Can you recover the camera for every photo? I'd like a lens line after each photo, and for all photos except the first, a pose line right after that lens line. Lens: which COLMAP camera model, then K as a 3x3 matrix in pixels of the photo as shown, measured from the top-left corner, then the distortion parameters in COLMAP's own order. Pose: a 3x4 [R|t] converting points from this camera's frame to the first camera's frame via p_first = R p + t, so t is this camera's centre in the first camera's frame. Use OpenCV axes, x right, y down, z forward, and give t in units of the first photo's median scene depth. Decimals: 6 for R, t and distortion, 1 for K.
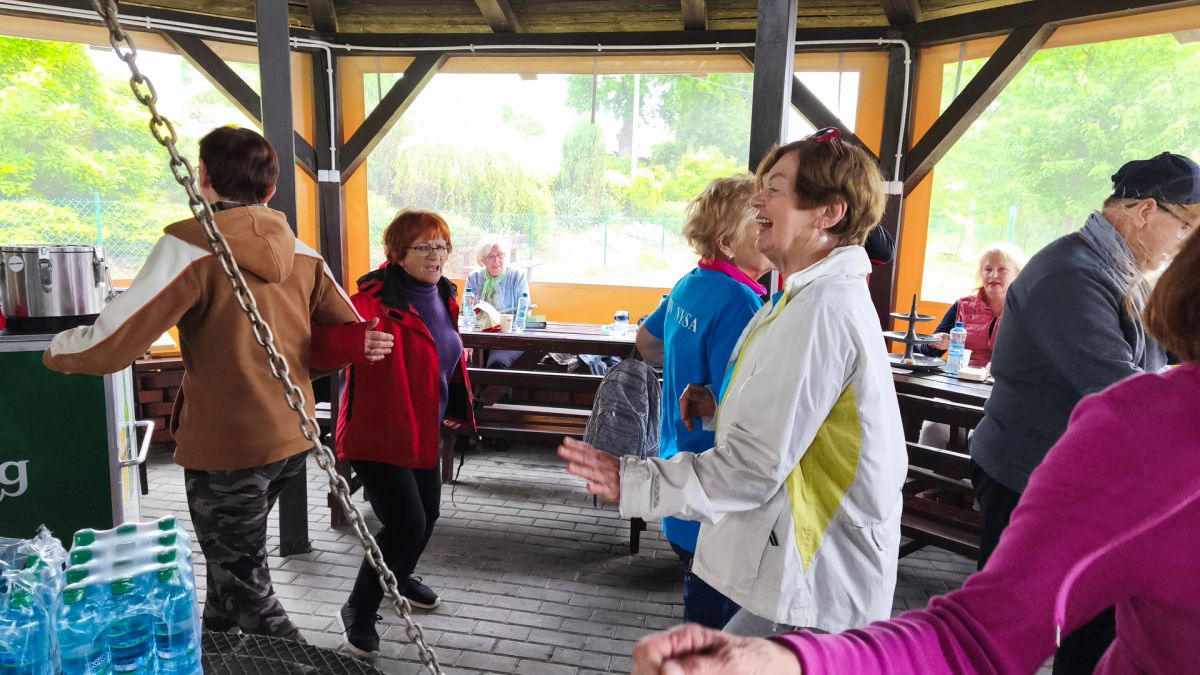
lens RADIAL K [[810.3, 0, 600.0], [0, 810.3, 337.5], [0, 0, 1]] dist [0.003853, 0.000465]
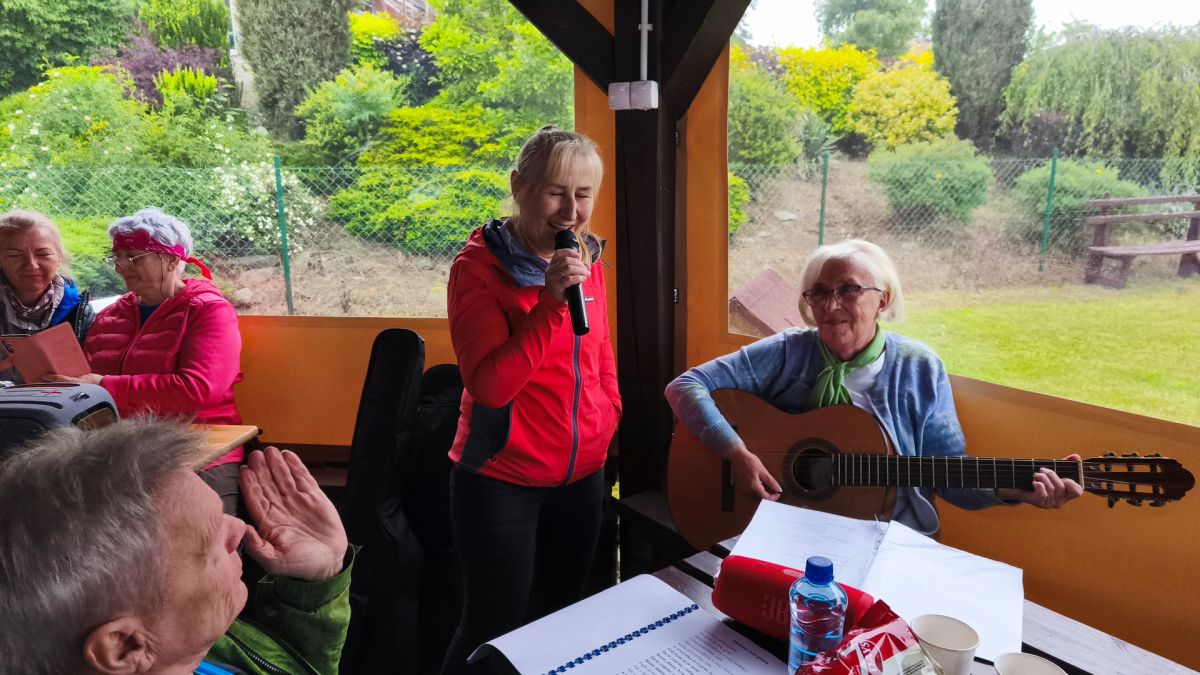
lens RADIAL K [[810.3, 0, 600.0], [0, 810.3, 337.5], [0, 0, 1]] dist [0.003853, 0.000465]
pose [[0.737018, 0.113304, -0.666308, -0.020425], [-0.072939, 0.993424, 0.088250, -0.040811], [0.671926, -0.016442, 0.740436, 0.248262]]
